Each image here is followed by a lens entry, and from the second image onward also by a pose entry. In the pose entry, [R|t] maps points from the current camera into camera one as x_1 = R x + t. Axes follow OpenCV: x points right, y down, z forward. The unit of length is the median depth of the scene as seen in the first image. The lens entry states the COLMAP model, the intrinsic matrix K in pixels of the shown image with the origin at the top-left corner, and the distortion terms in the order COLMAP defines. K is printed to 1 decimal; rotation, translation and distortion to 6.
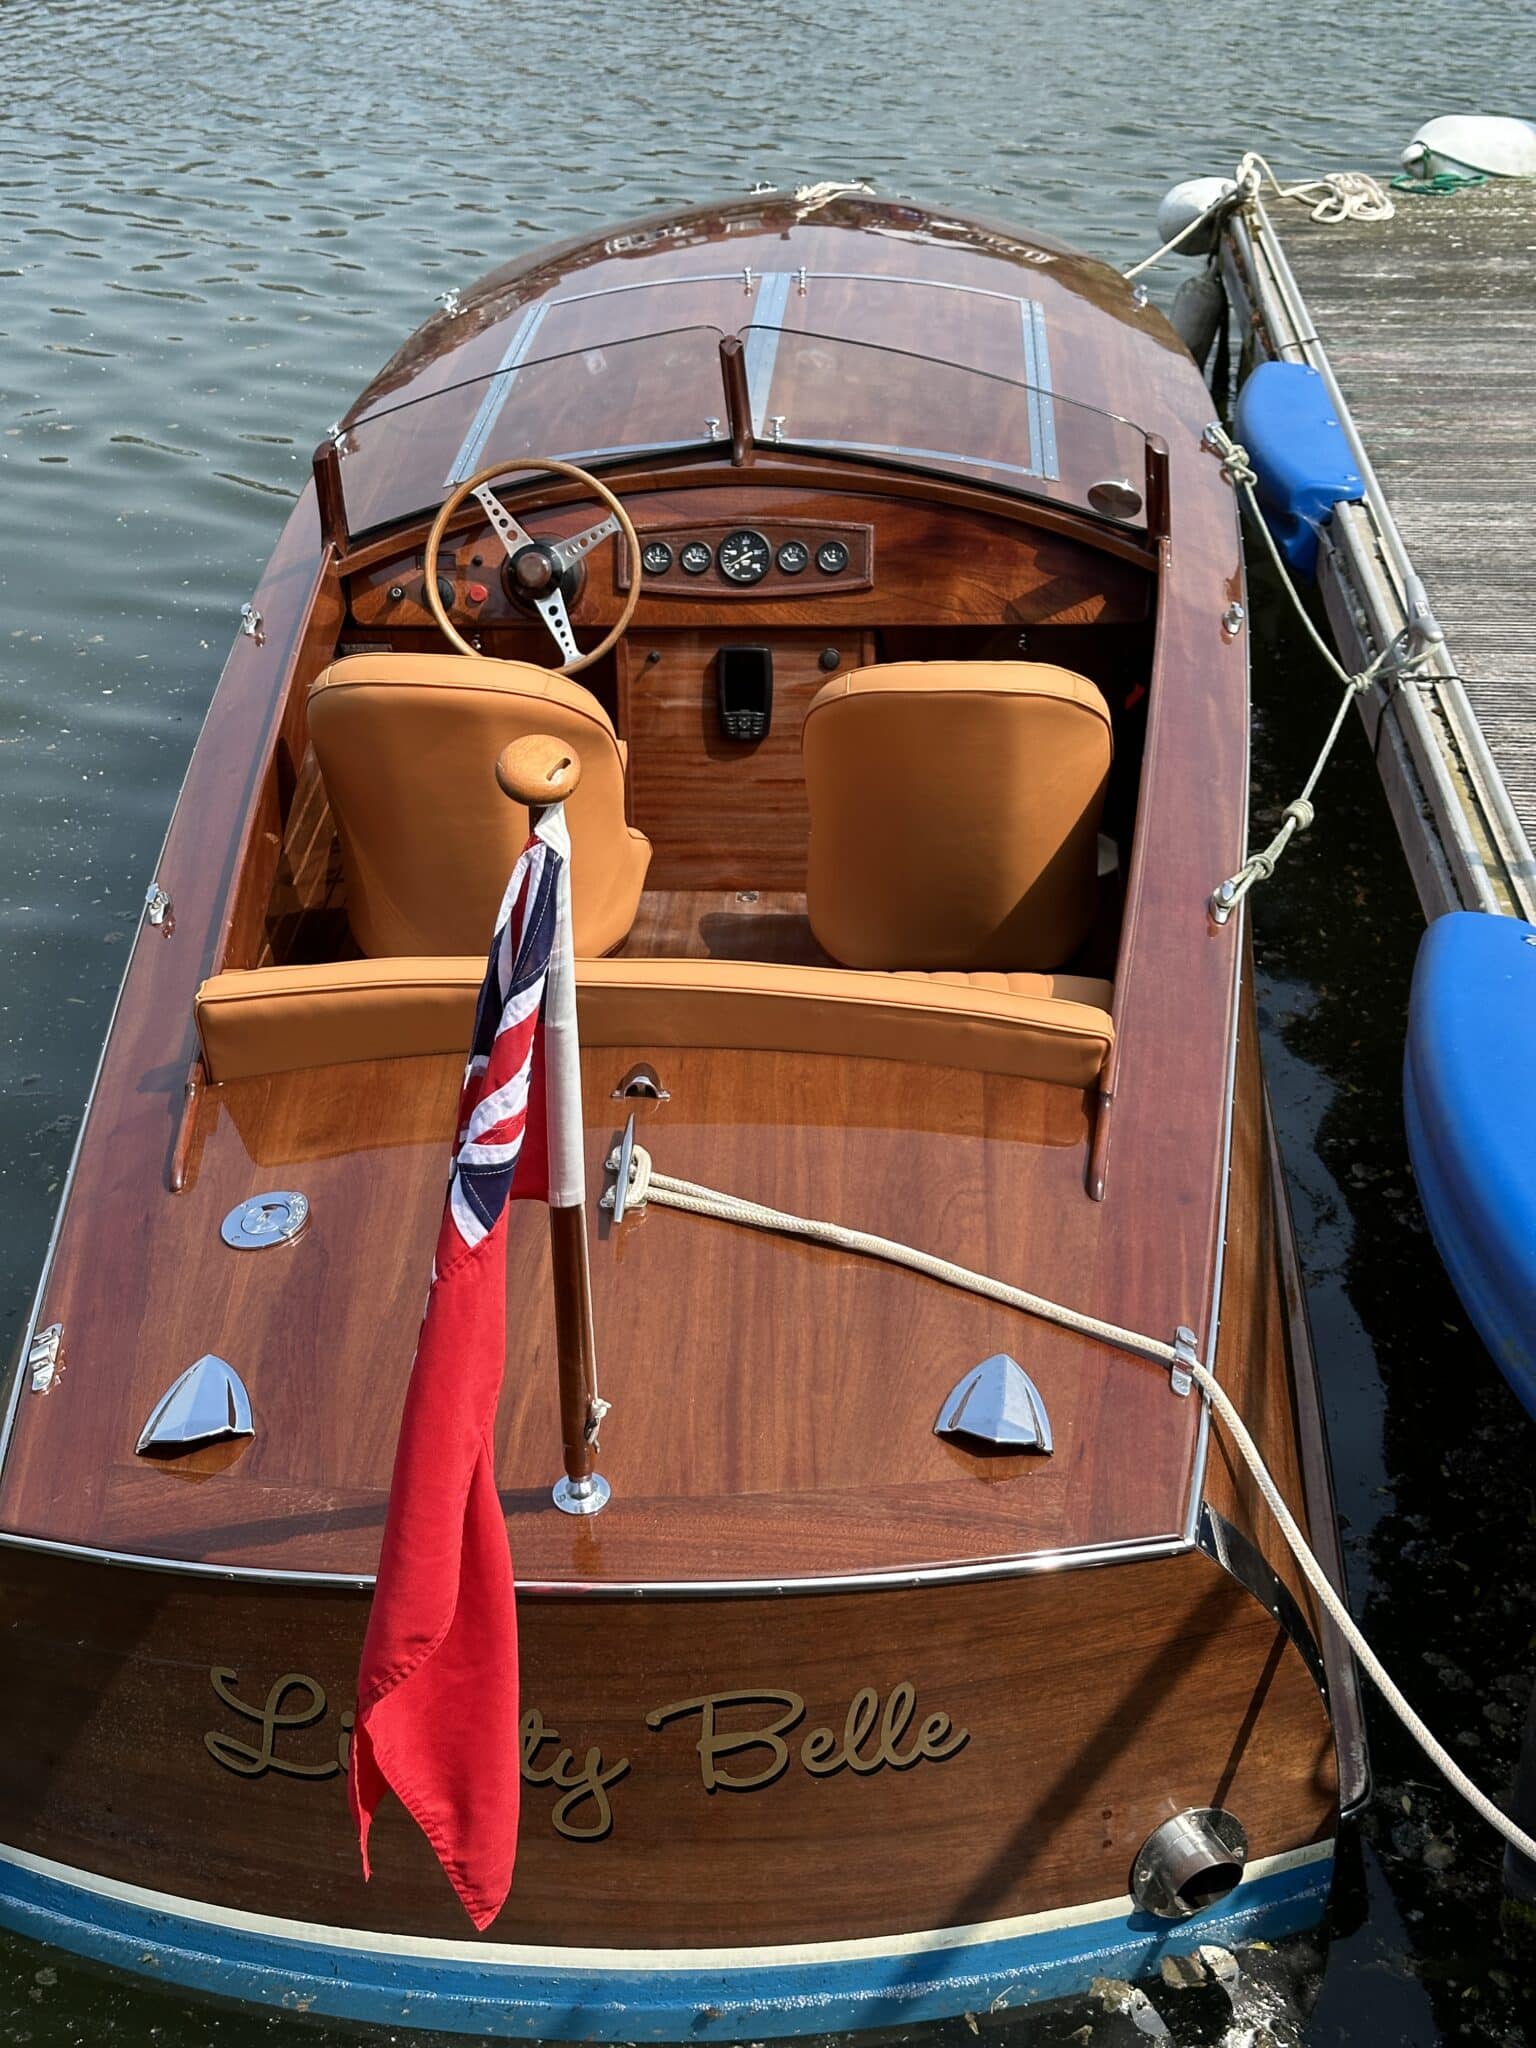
lens RADIAL K [[2995.9, 0, 760.2], [0, 2995.9, 1021.6], [0, 0, 1]] dist [0.117850, 0.000000]
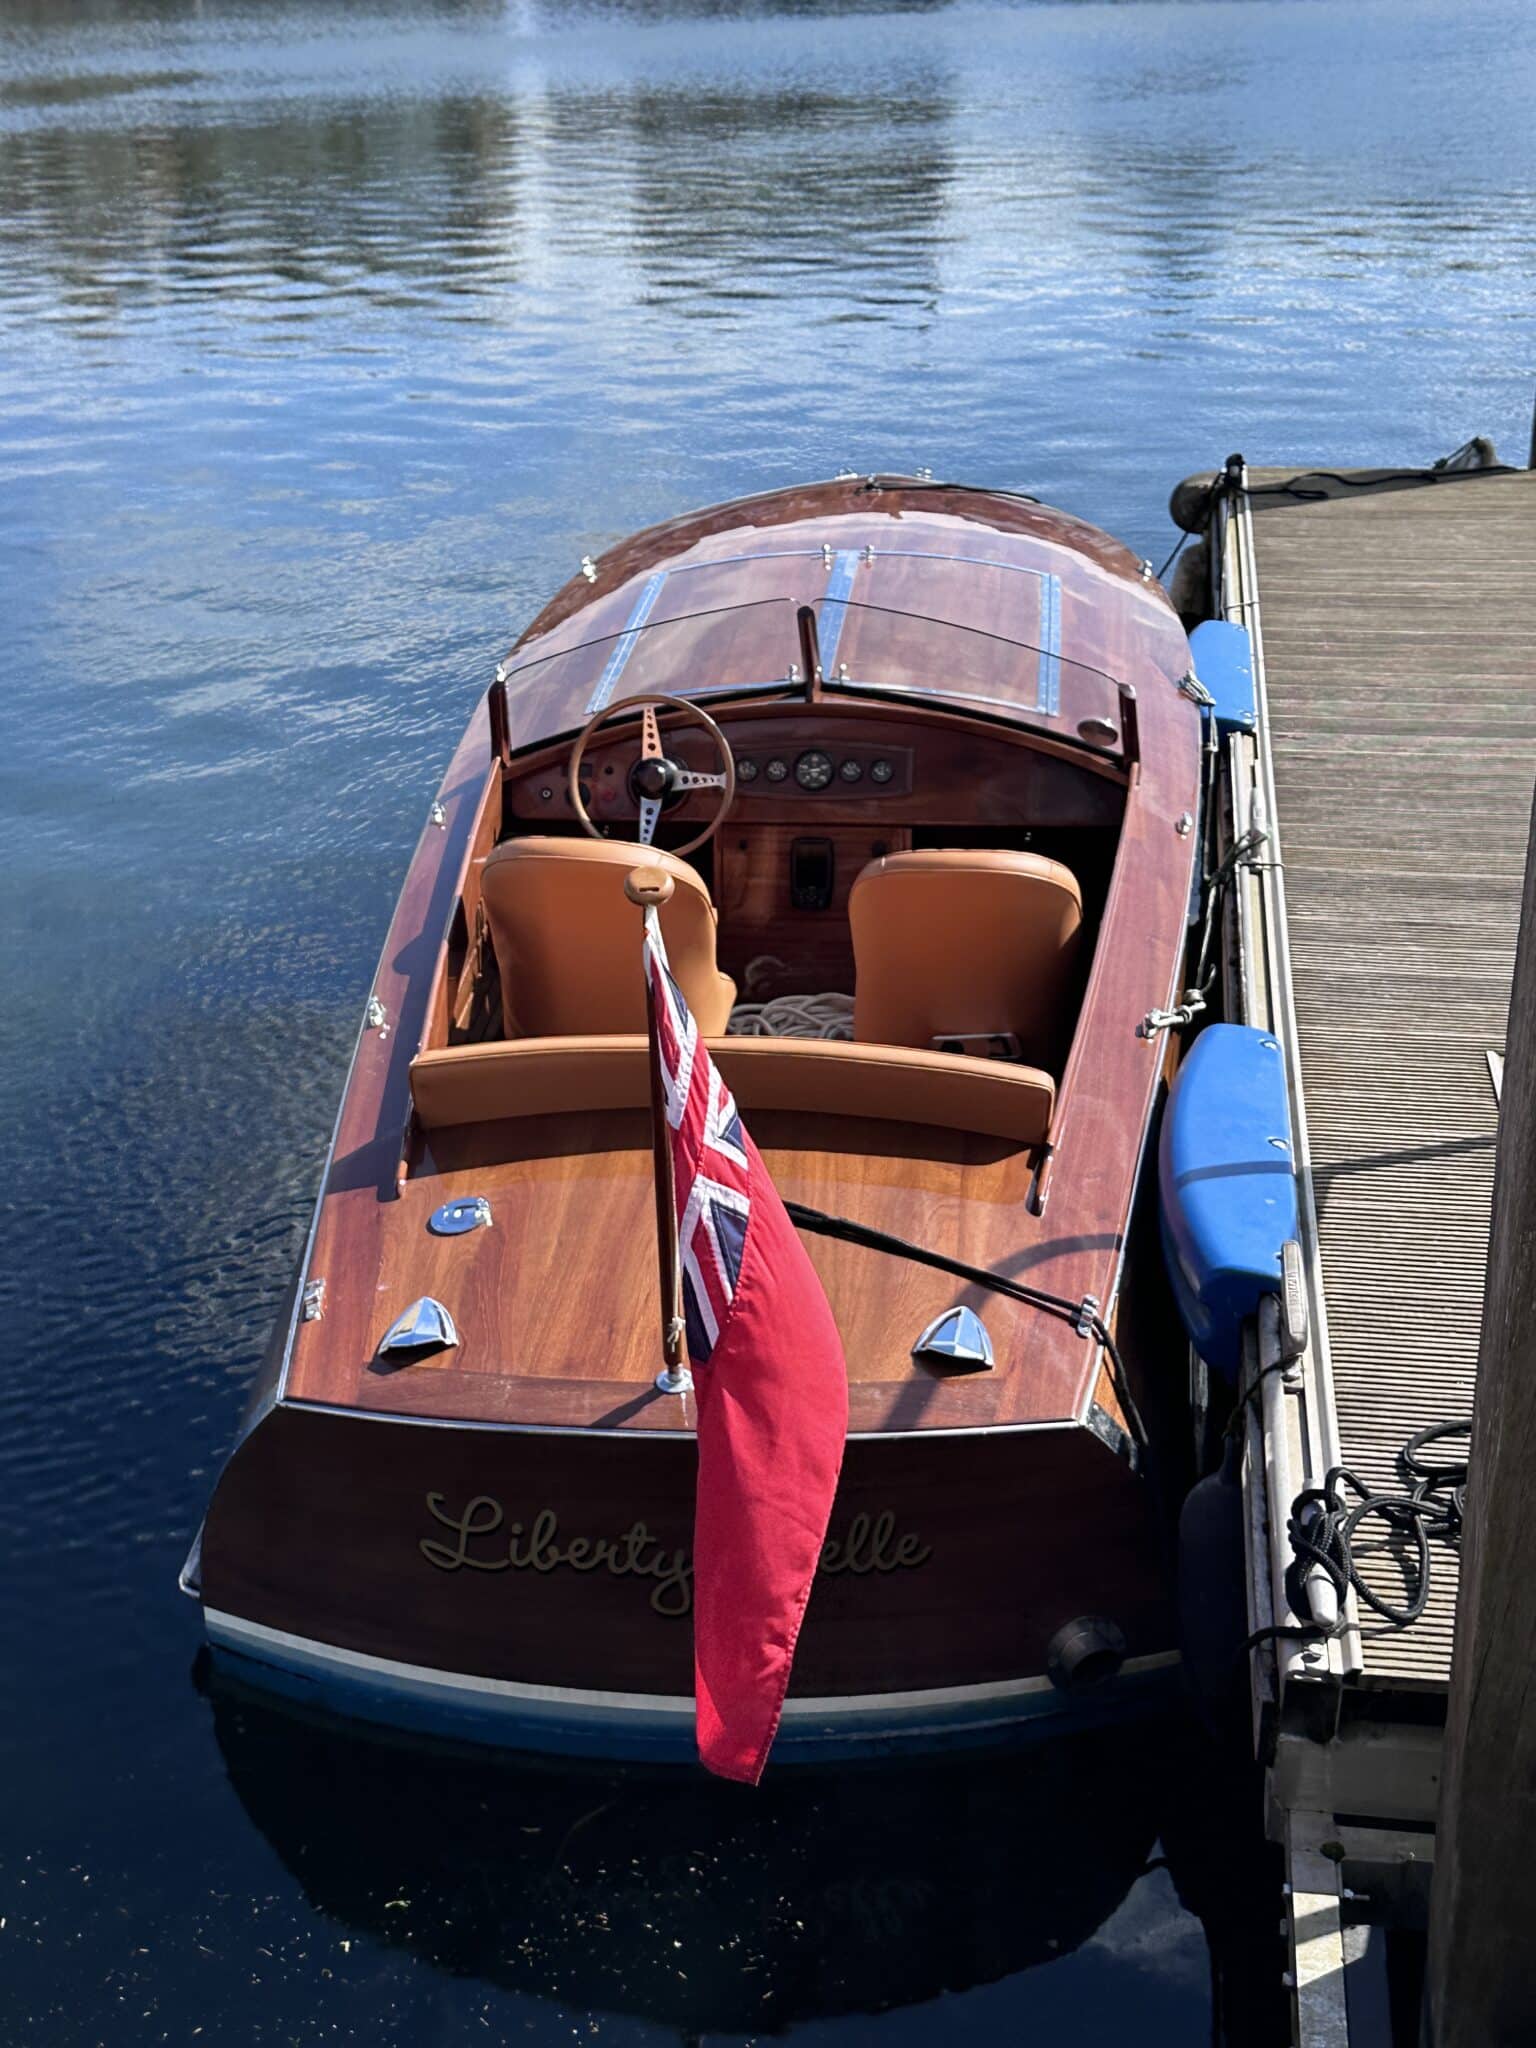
lens RADIAL K [[2995.9, 0, 754.8], [0, 2995.9, 1028.5], [0, 0, 1]] dist [0.117850, 0.000000]
pose [[0.999201, 0.018552, -0.035396, 0.024878], [-0.021020, 0.997277, -0.070693, 0.071630], [0.033988, 0.071381, 0.996870, -0.420044]]
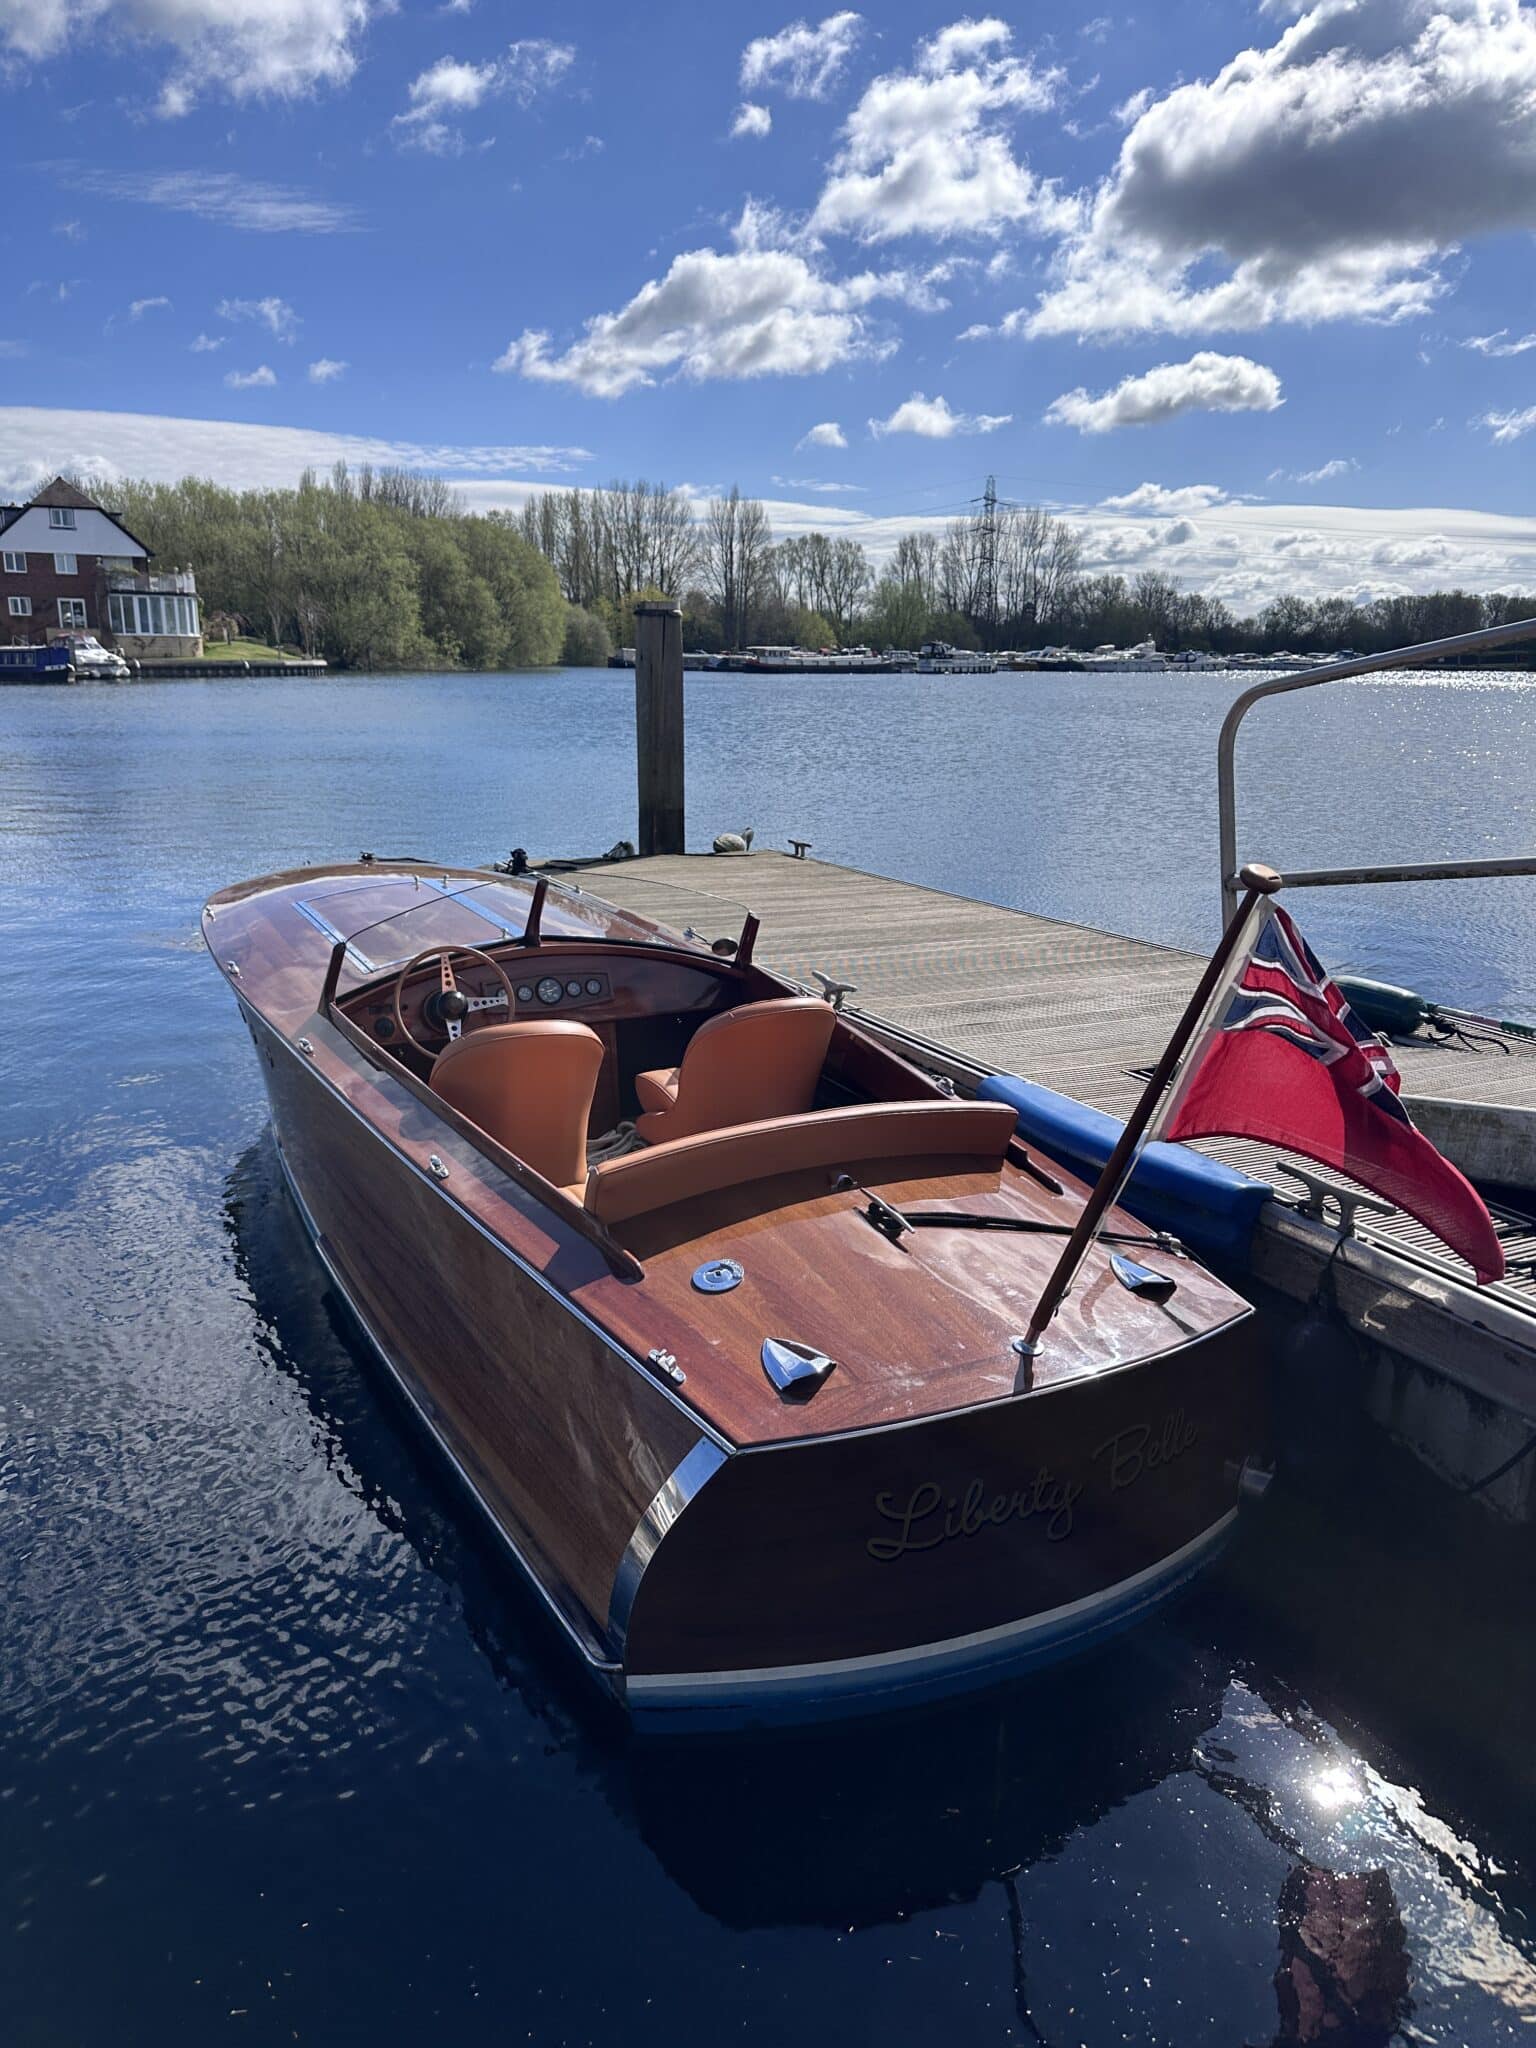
lens RADIAL K [[1511.4, 0, 789.5], [0, 1511.4, 994.3], [0, 0, 1]] dist [0.070800, -0.077635]
pose [[0.846527, -0.084888, 0.525534, -0.551829], [0.205101, 0.963000, -0.174825, 0.066397], [-0.491249, 0.255782, 0.832616, 0.187172]]
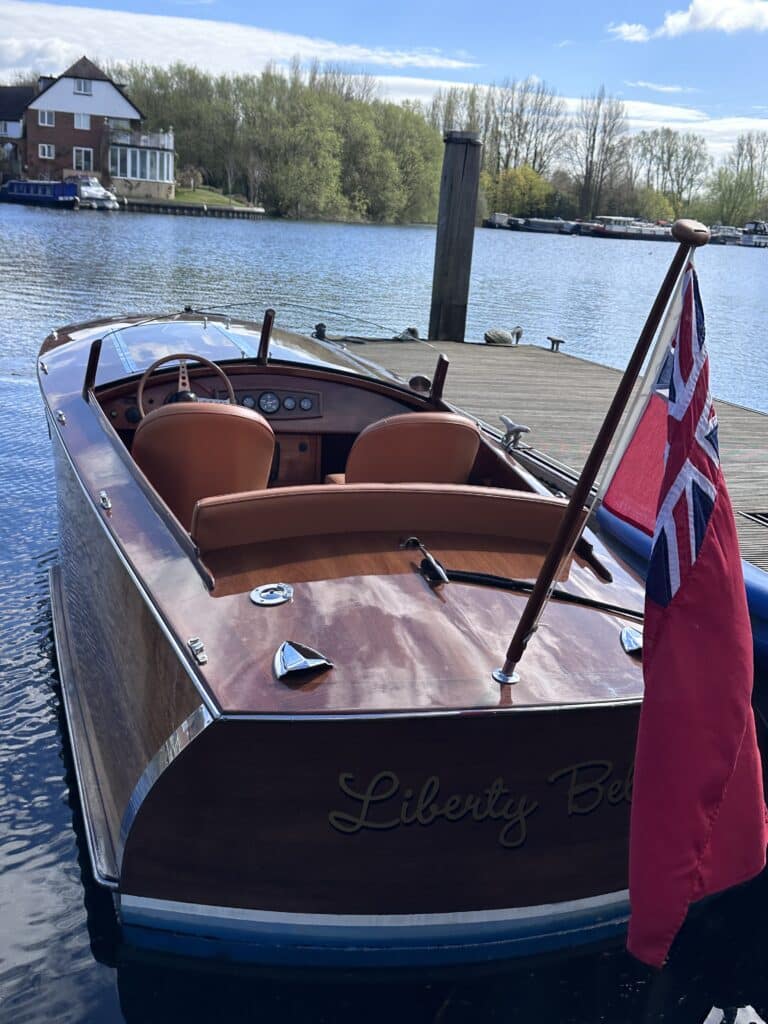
lens RADIAL K [[1199.3, 0, 377.0], [0, 1199.3, 509.2], [0, 0, 1]] dist [0.085307, 0.000000]
pose [[0.937543, 0.005052, 0.347834, -0.366714], [0.066674, 0.978748, -0.193928, 0.165870], [-0.341421, 0.205007, 0.917281, 0.184653]]
